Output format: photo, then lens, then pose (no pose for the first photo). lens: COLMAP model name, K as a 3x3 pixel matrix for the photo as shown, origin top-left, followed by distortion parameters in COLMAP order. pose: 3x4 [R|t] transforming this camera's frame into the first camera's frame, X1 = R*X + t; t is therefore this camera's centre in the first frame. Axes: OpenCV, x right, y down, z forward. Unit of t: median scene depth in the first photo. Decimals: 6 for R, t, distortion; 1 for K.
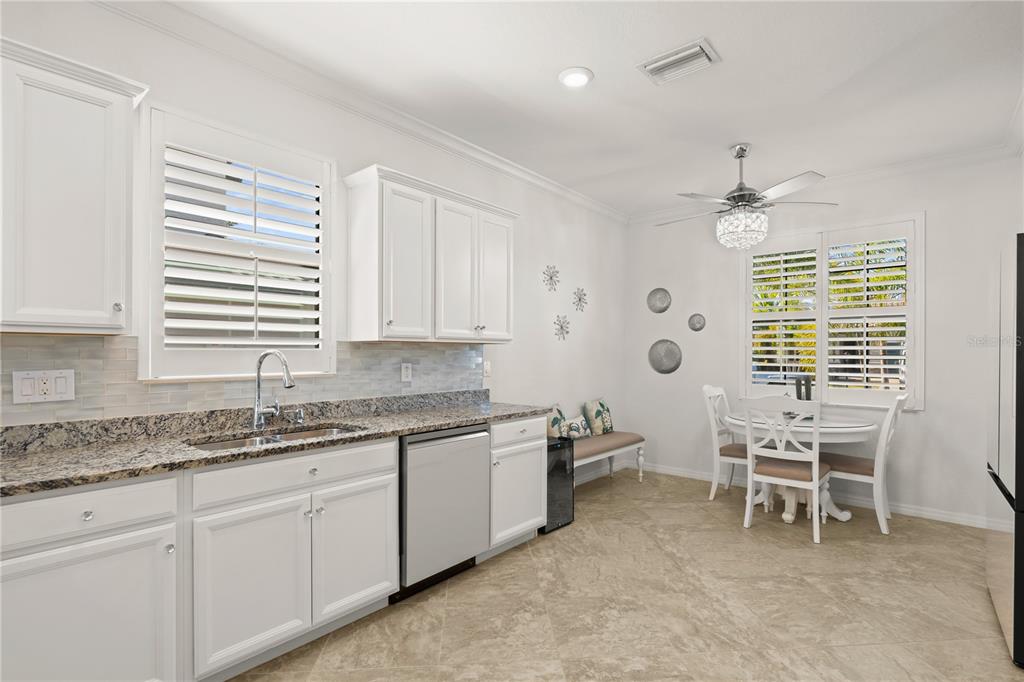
lens RADIAL K [[481.8, 0, 512.6], [0, 481.8, 353.6], [0, 0, 1]] dist [-0.005031, 0.000579]
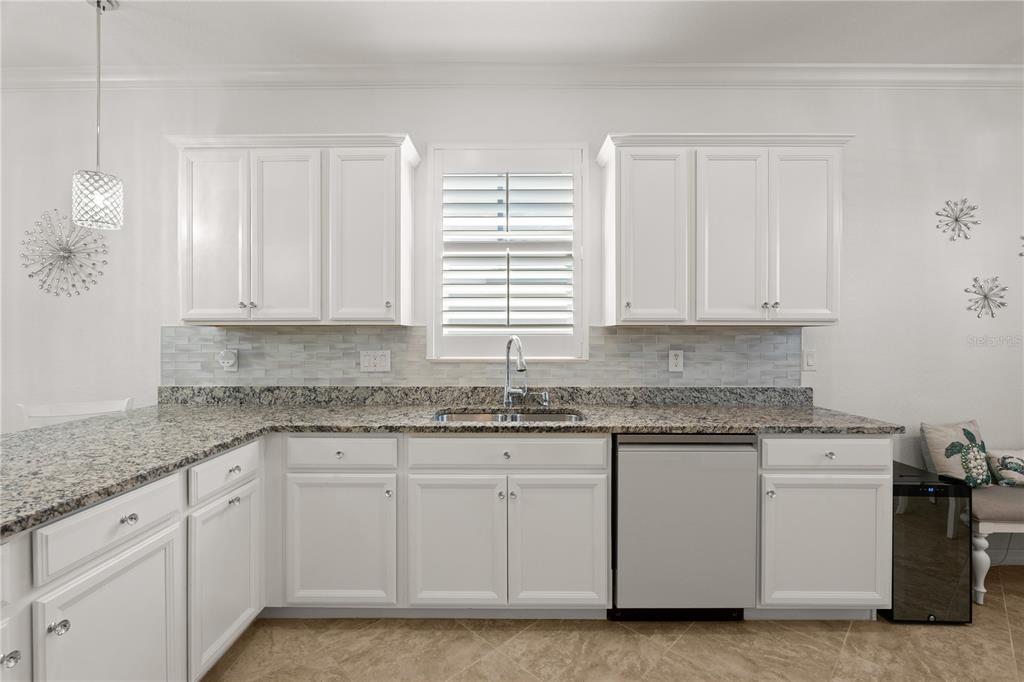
lens RADIAL K [[453.0, 0, 506.6], [0, 453.0, 337.8], [0, 0, 1]] dist [-0.008362, 0.001095]
pose [[0.646736, -0.001039, -0.762714, 0.213242], [-0.001205, 0.999996, -0.002385, -0.000654], [0.762713, 0.002462, 0.646732, 0.250564]]
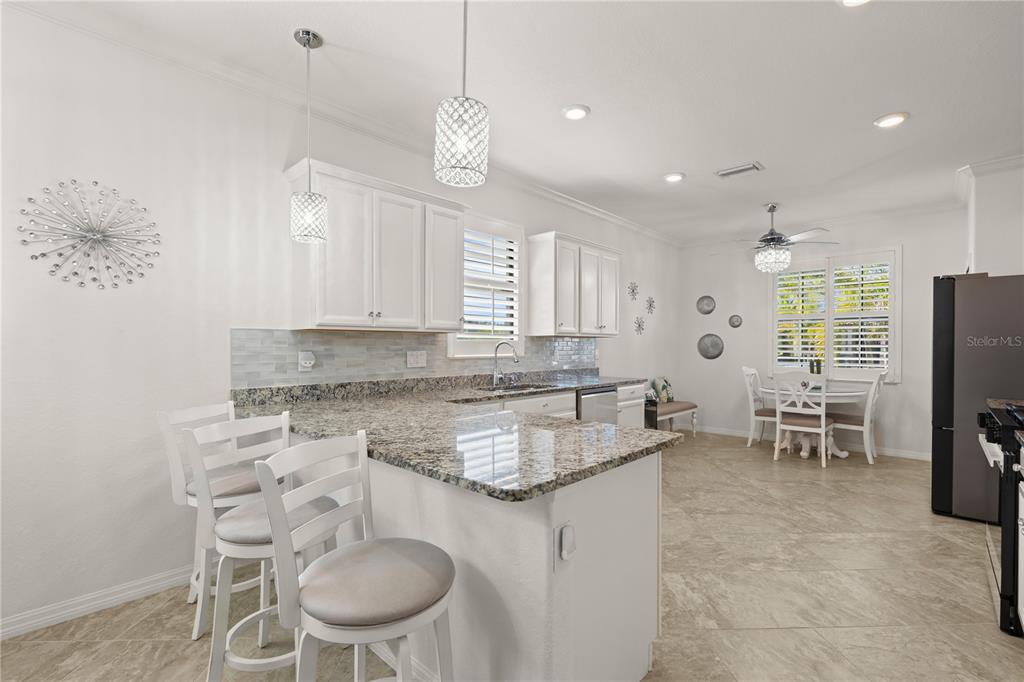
lens RADIAL K [[453.0, 0, 513.8], [0, 453.0, 347.8], [0, 0, 1]] dist [-0.008362, 0.001095]
pose [[0.998846, -0.000376, -0.048024, -0.301279], [0.000498, 0.999997, 0.002528, 0.010550], [0.048023, -0.002549, 0.998843, -0.510566]]
